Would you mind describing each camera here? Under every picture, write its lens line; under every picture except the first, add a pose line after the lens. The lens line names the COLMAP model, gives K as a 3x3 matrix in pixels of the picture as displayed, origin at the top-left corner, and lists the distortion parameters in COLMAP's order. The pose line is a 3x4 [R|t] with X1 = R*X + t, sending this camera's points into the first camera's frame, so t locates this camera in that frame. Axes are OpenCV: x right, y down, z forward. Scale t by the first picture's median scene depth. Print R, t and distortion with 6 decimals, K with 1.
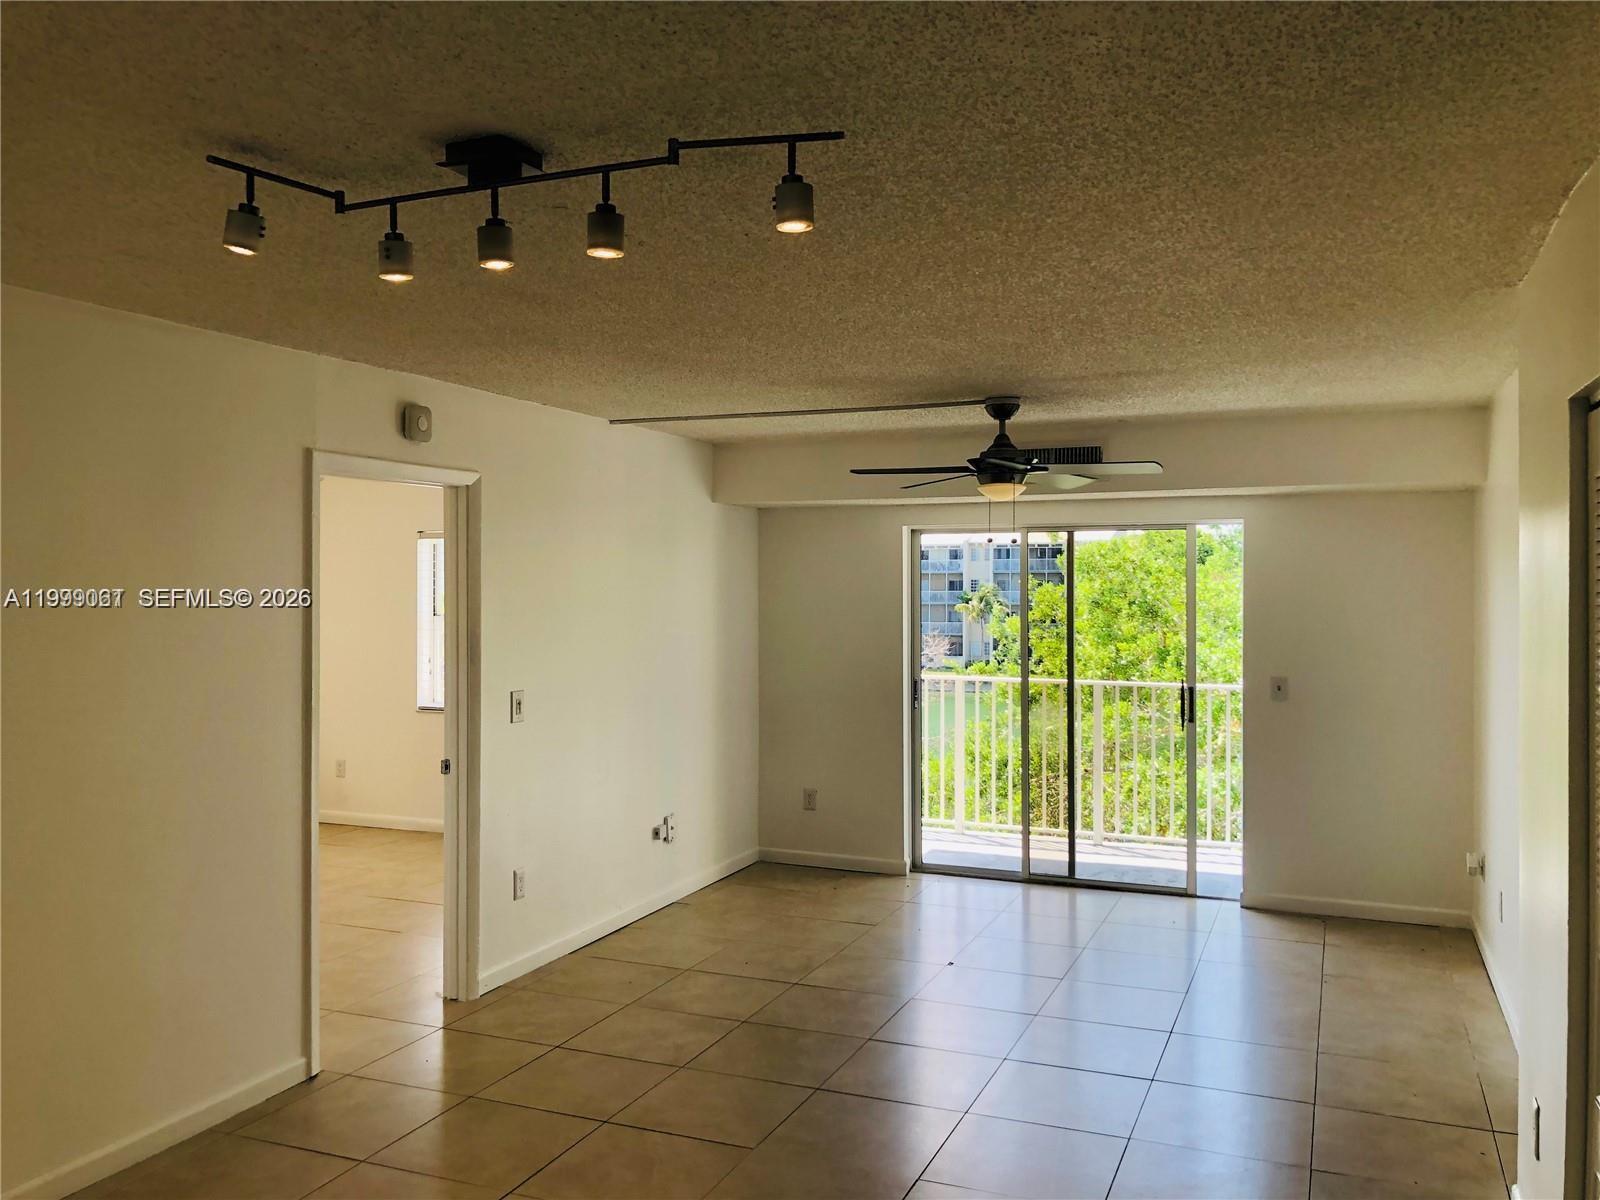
lens RADIAL K [[1312.7, 0, 800.0], [0, 1312.7, 600.0], [0, 0, 1]] dist [0.002933, 0.002368]
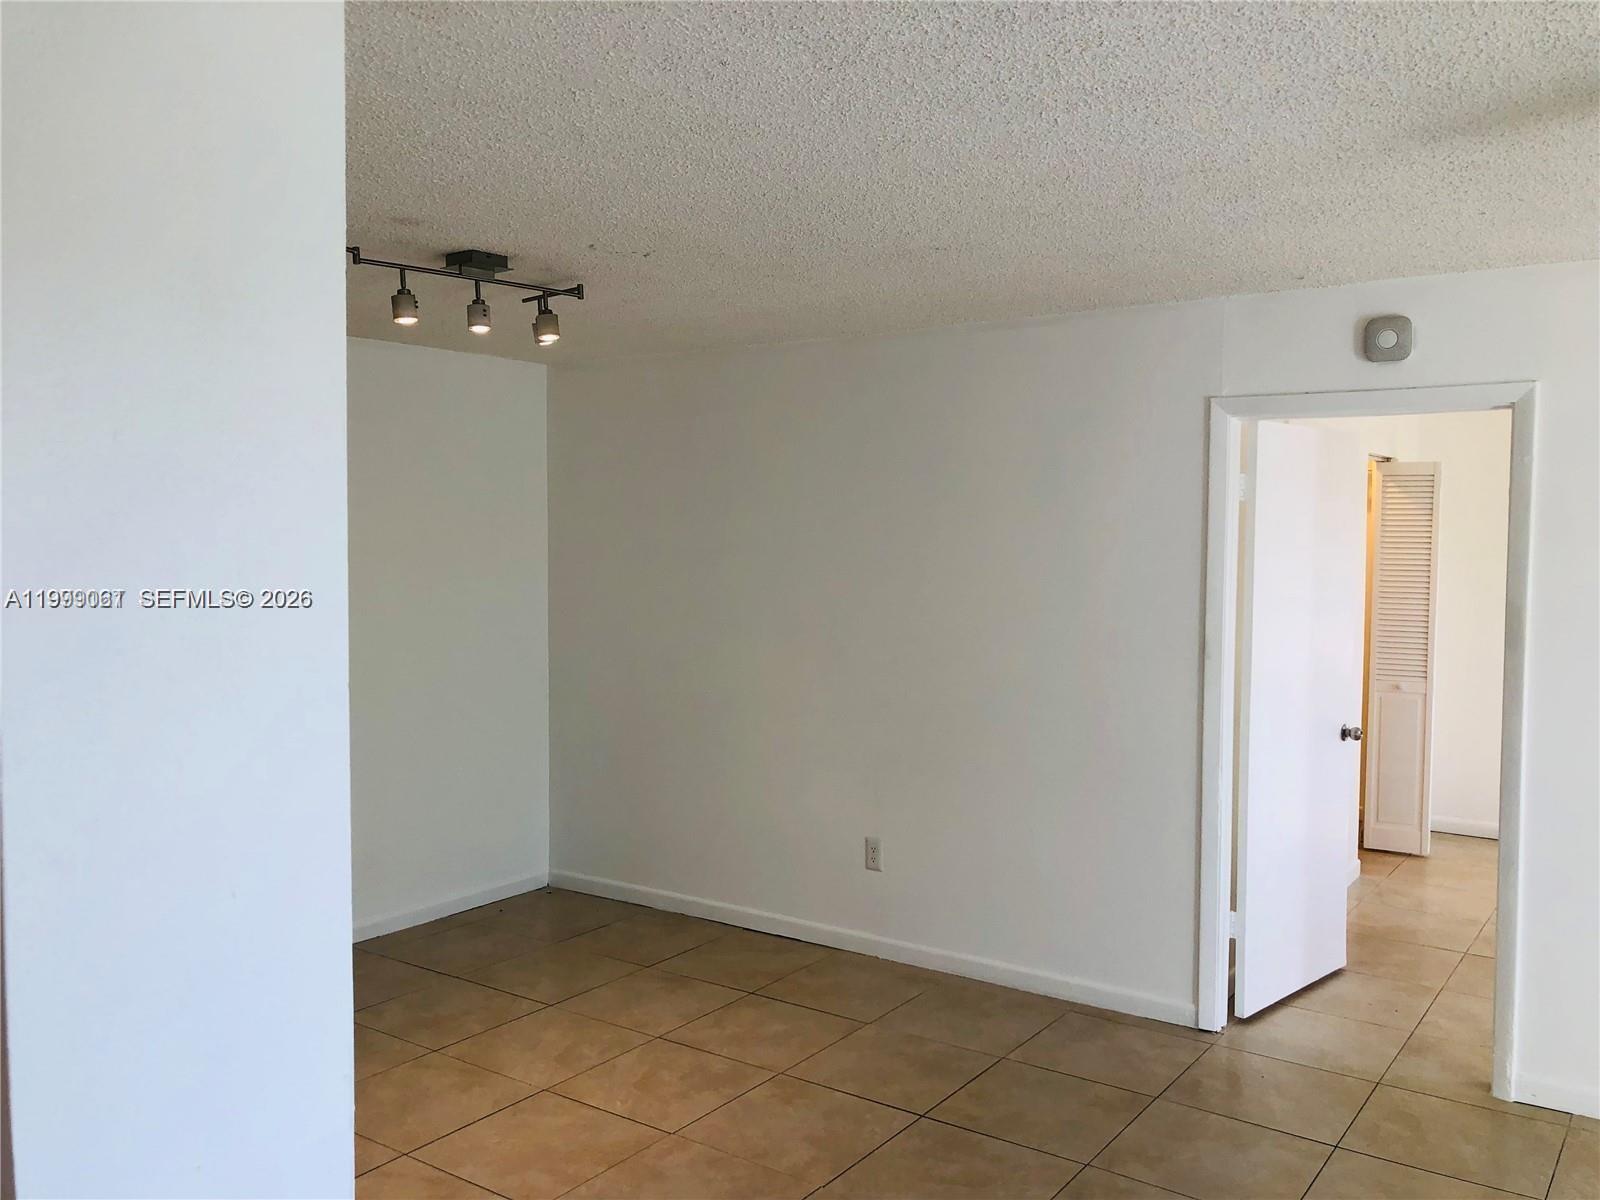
lens RADIAL K [[1312.7, 0, 800.0], [0, 1312.7, 600.0], [0, 0, 1]] dist [0.002933, 0.002368]
pose [[-0.220550, 0.054417, -0.973856, 0.659001], [-0.017775, 0.998052, 0.059795, -0.017154], [0.975214, 0.030498, -0.219153, 0.923449]]
